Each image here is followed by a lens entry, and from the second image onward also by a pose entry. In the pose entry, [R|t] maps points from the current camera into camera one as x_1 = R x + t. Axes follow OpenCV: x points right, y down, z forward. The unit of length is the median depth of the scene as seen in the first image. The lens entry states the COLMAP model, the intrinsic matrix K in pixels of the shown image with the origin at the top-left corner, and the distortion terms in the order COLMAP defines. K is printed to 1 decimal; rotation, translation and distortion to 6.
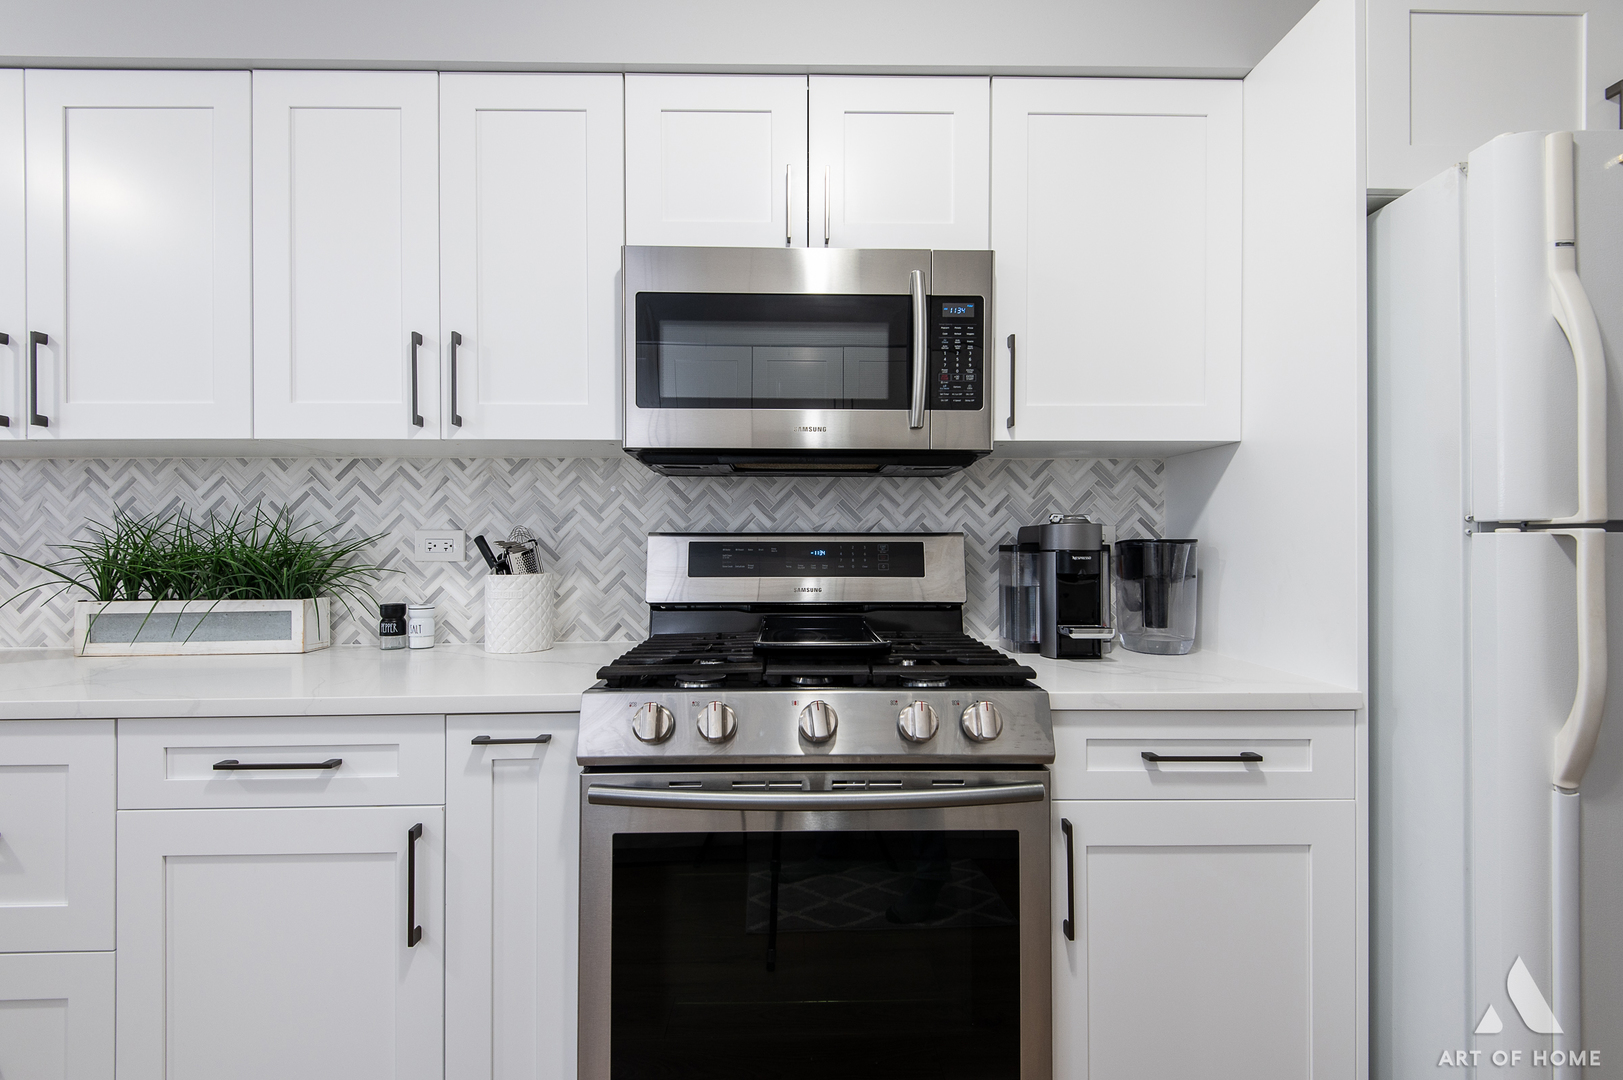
lens RADIAL K [[728.3, 0, 811.5], [0, 728.3, 540.0], [0, 0, 1]] dist [0.034165, -0.021223]
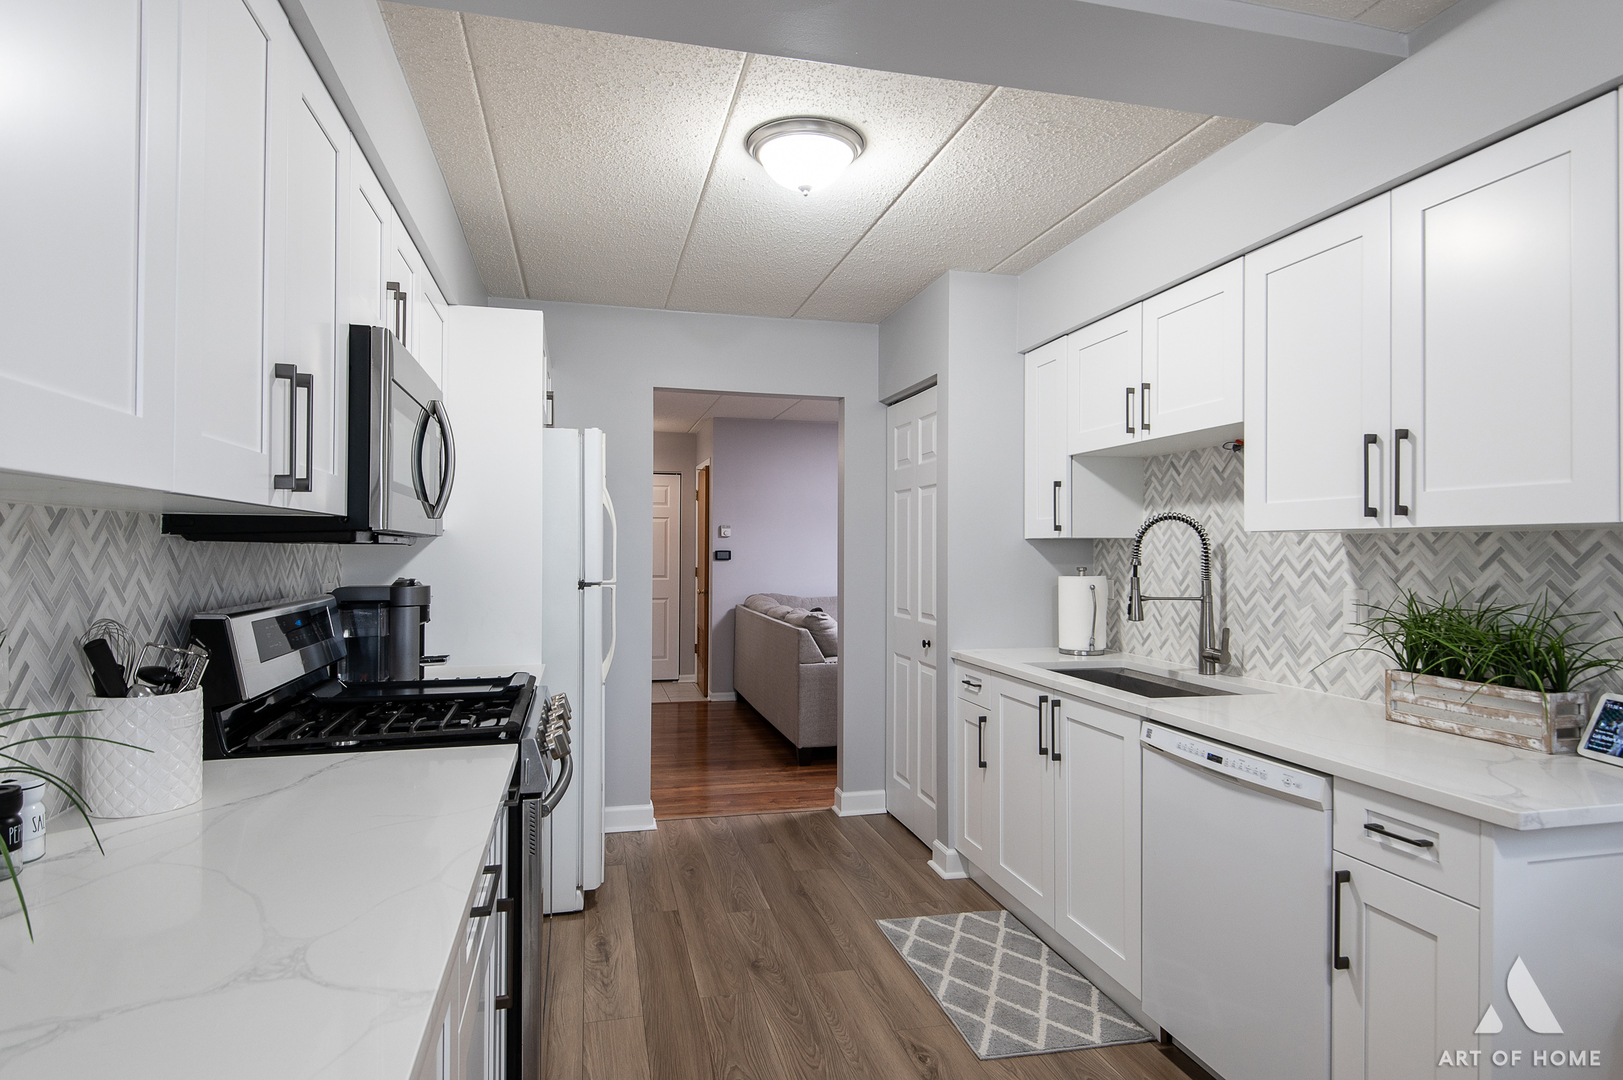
lens RADIAL K [[886.4, 0, 811.5], [0, 886.4, 540.0], [0, 0, 1]] dist [0.037032, -0.000298]
pose [[-0.234479, 0.008700, 0.972082, -1.263021], [-0.009092, 0.999897, -0.011142, -0.081724], [-0.972079, -0.011451, -0.234376, 0.576559]]
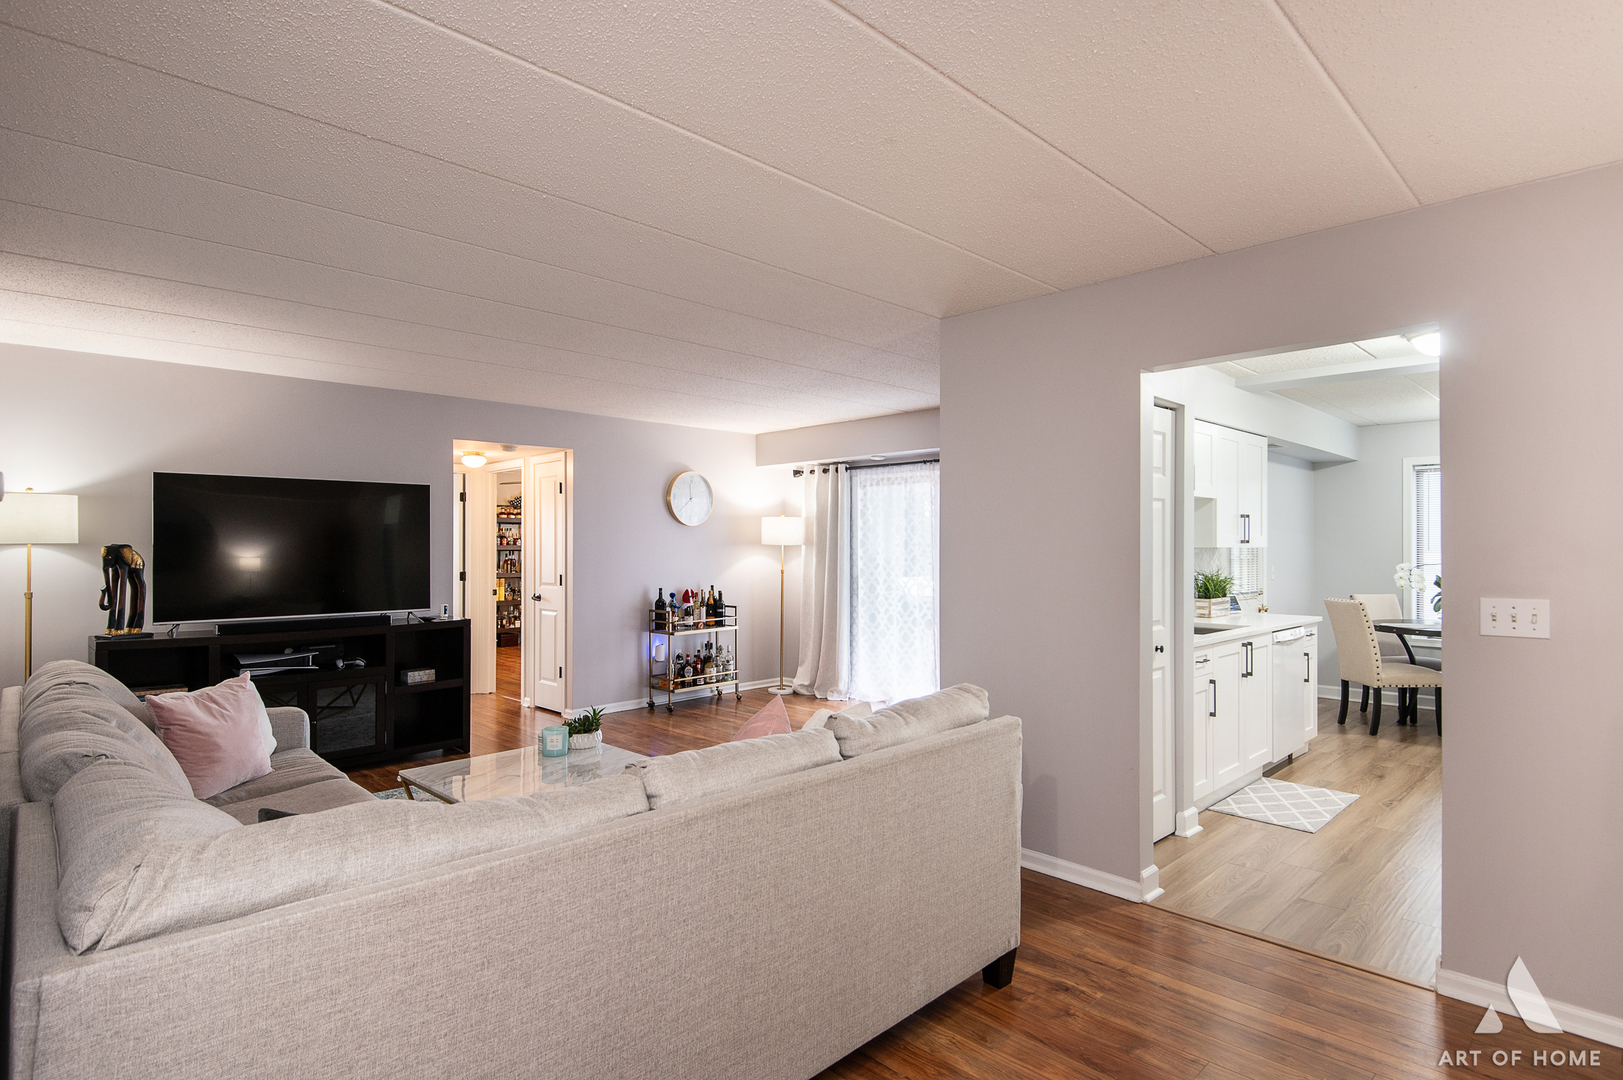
lens RADIAL K [[846.9, 0, 811.5], [0, 846.9, 540.0], [0, 0, 1]] dist [-0.000493, -0.000253]
pose [[-0.718944, -0.005815, -0.695044, 2.863994], [0.001839, 0.999946, -0.010269, -0.111624], [0.695066, -0.008661, -0.718894, 0.727395]]
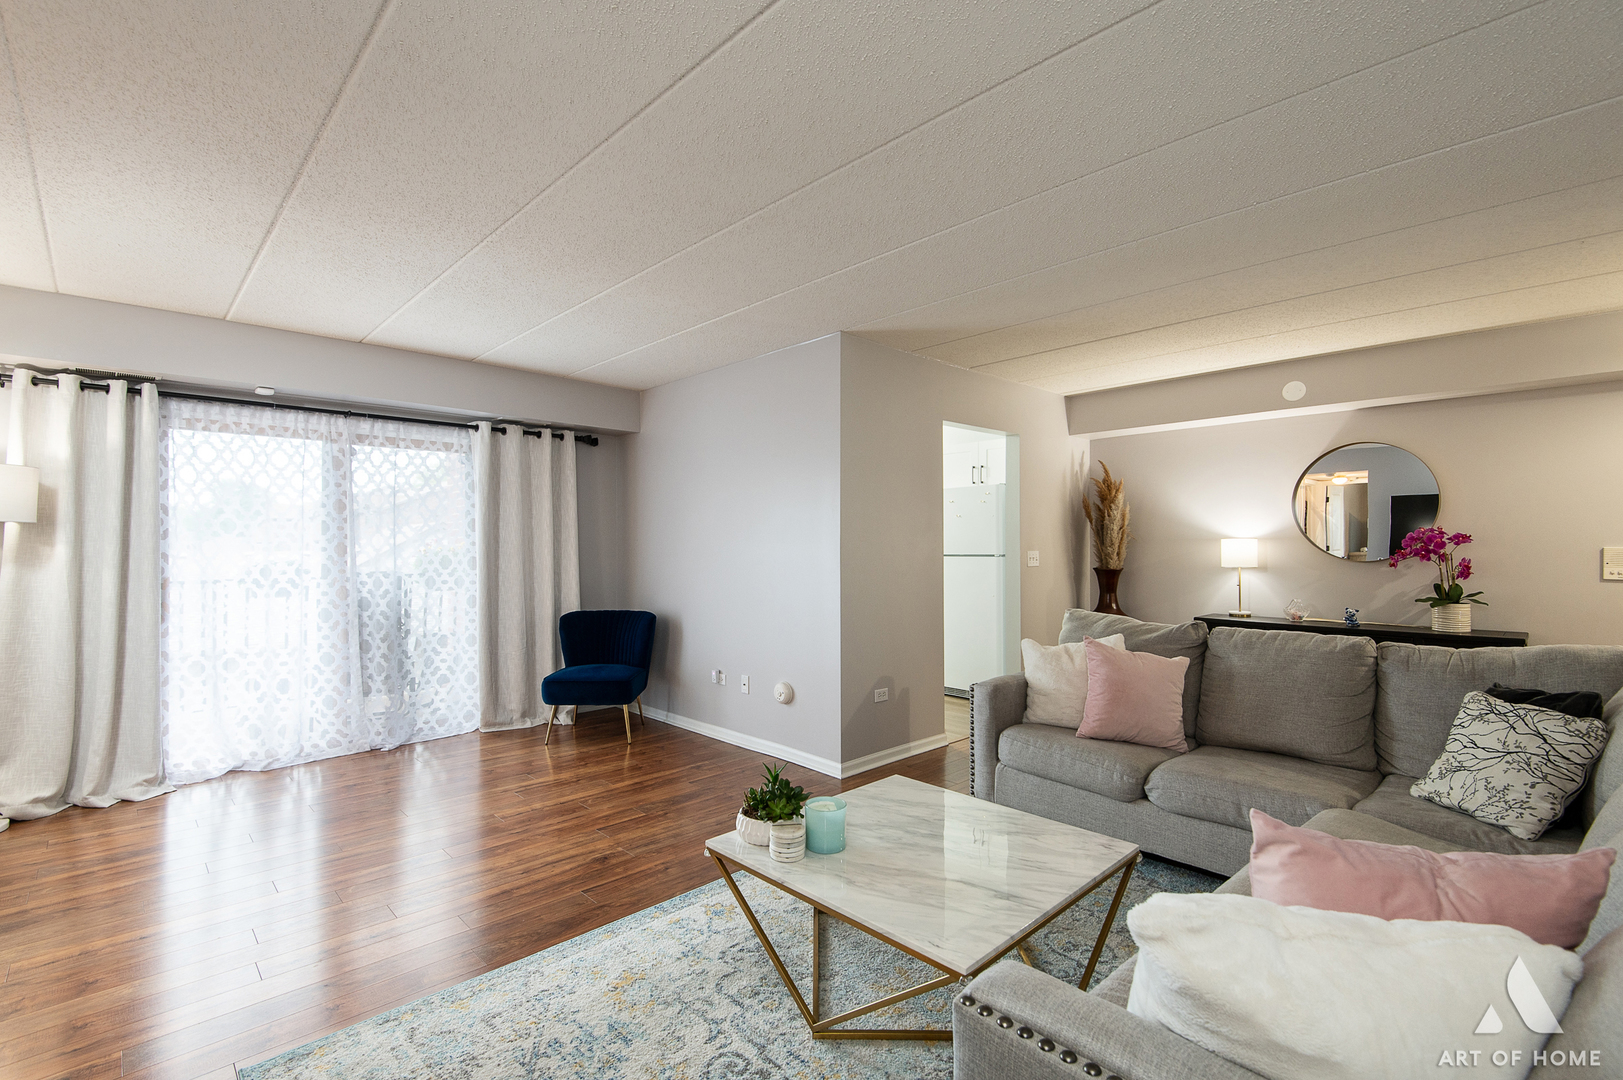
lens RADIAL K [[728.3, 0, 811.5], [0, 728.3, 540.0], [0, 0, 1]] dist [0.034165, -0.021223]
pose [[0.685439, -0.006777, -0.728099, 2.654044], [0.005942, 0.999975, -0.003713, -0.068497], [0.728106, -0.001781, 0.685462, -2.173886]]
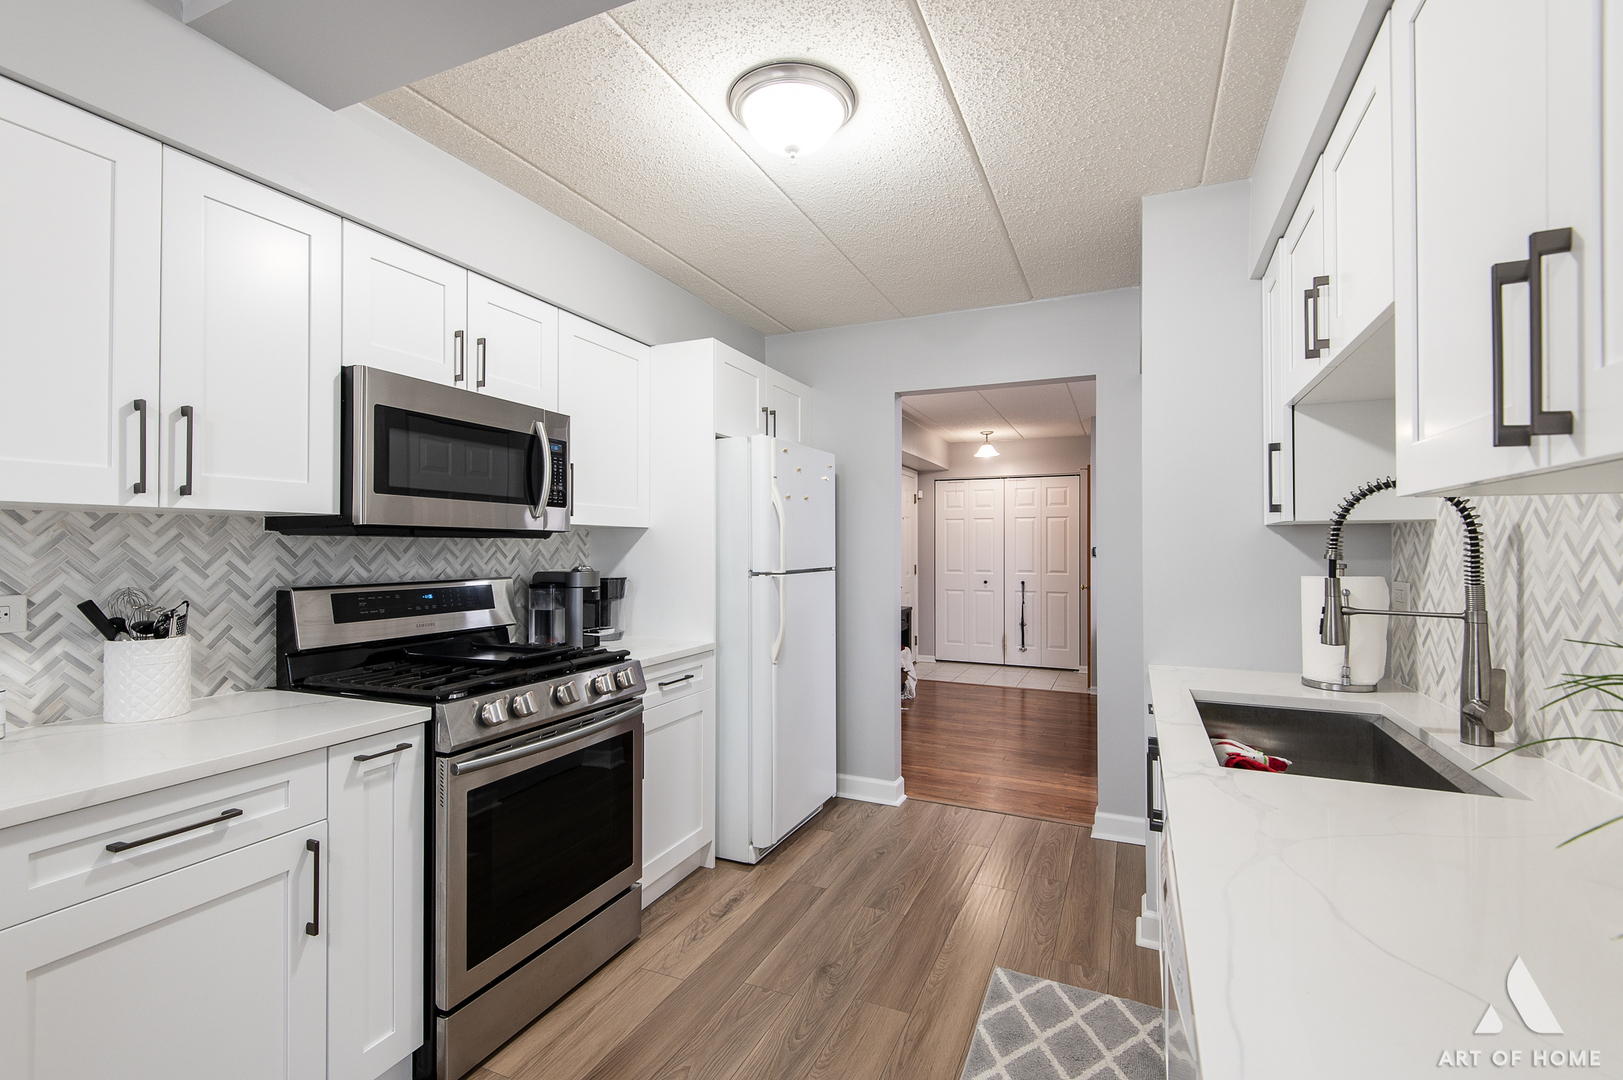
lens RADIAL K [[728.3, 0, 811.5], [0, 728.3, 540.0], [0, 0, 1]] dist [0.034165, -0.021223]
pose [[0.414625, 0.008835, 0.909950, -0.871593], [-0.003802, 0.999961, -0.007977, -0.073230], [-0.909985, -0.000152, 0.414642, -0.185132]]
